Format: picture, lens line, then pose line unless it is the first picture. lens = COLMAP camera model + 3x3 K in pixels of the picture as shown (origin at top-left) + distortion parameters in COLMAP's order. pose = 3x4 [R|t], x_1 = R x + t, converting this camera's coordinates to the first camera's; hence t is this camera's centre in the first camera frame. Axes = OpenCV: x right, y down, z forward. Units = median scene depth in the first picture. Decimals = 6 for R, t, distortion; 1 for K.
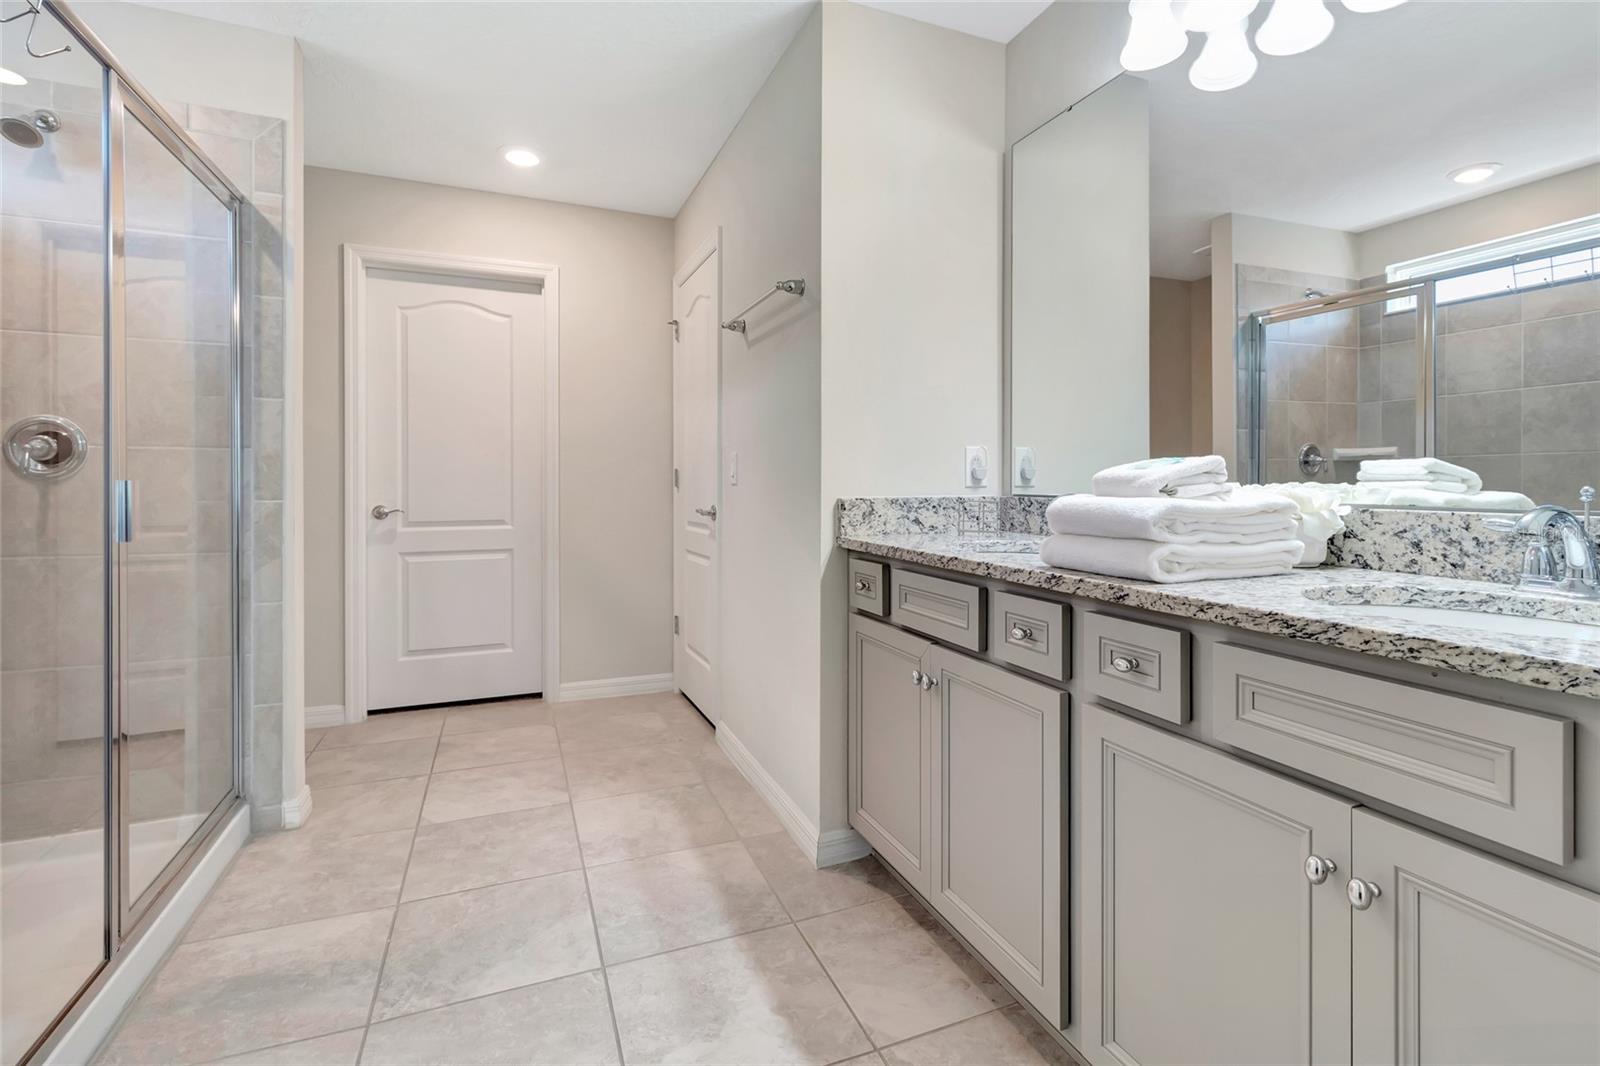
lens RADIAL K [[752.7, 0, 810.7], [0, 752.7, 486.1], [0, 0, 1]] dist [-0.003275, 0.000474]
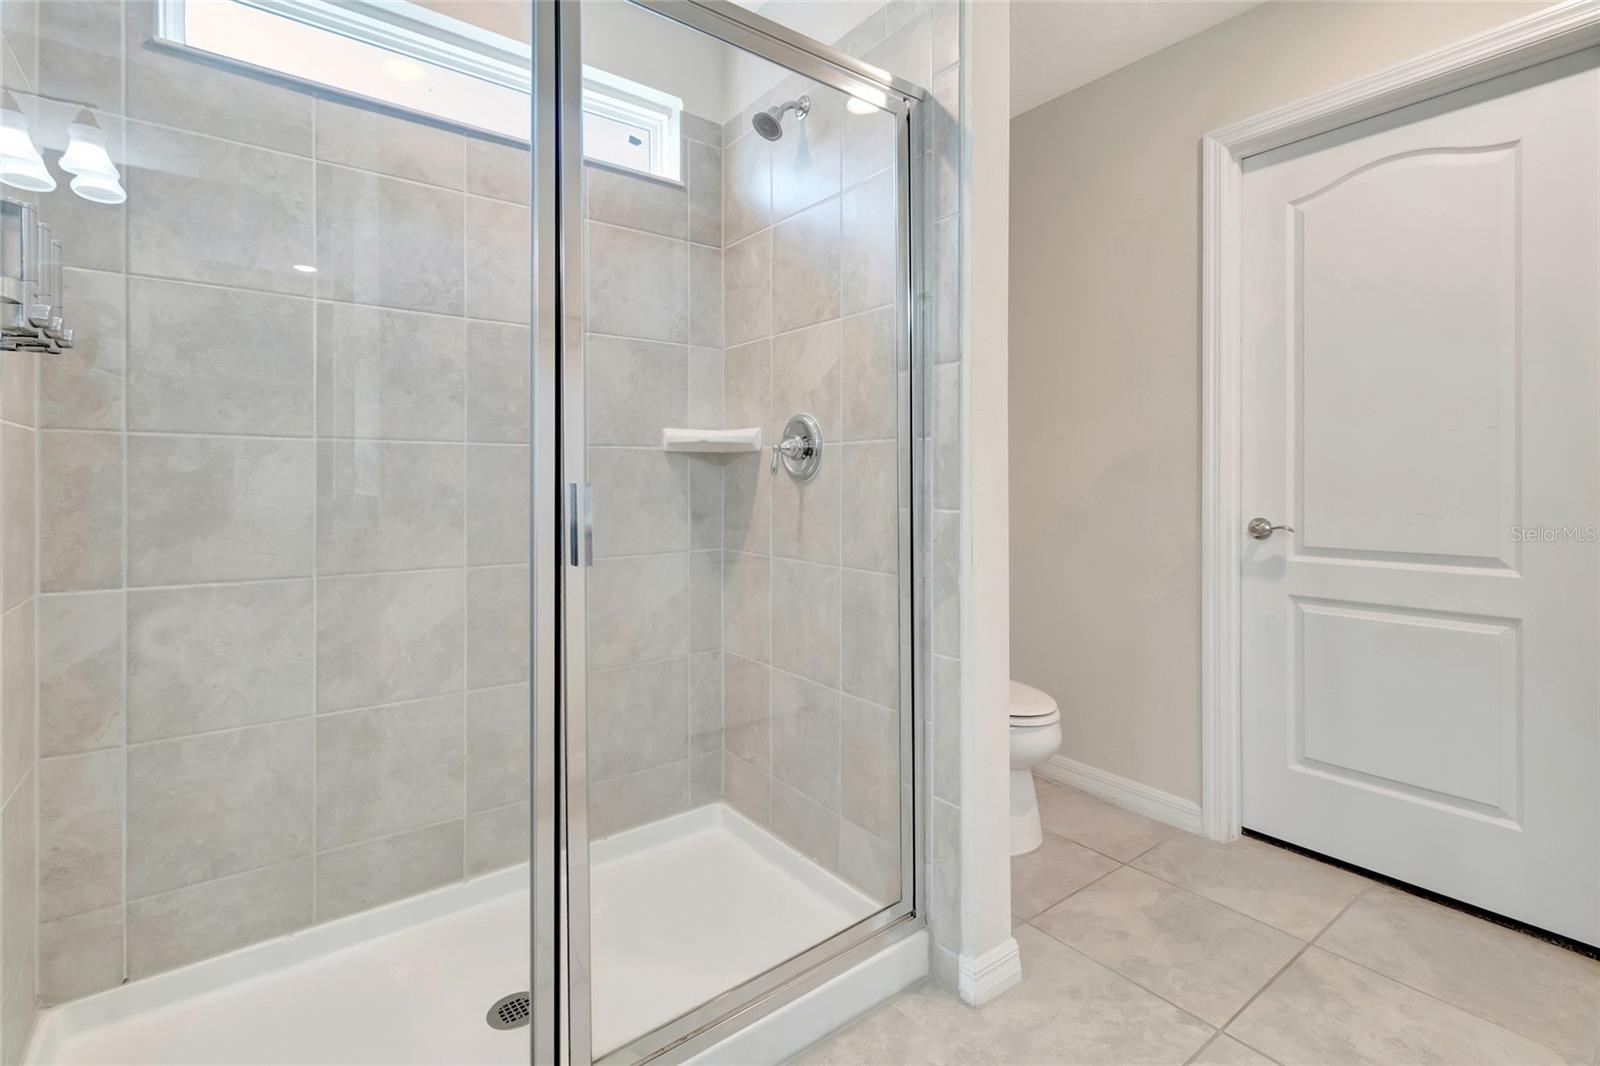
lens RADIAL K [[759.2, 0, 805.1], [0, 759.2, 483.3], [0, 0, 1]] dist [0.019591, -0.000692]
pose [[0.281429, 0.000289, -0.959582, -0.073588], [-0.002166, 0.999998, -0.000334, -0.005104], [0.959580, 0.002173, 0.281429, 0.645680]]
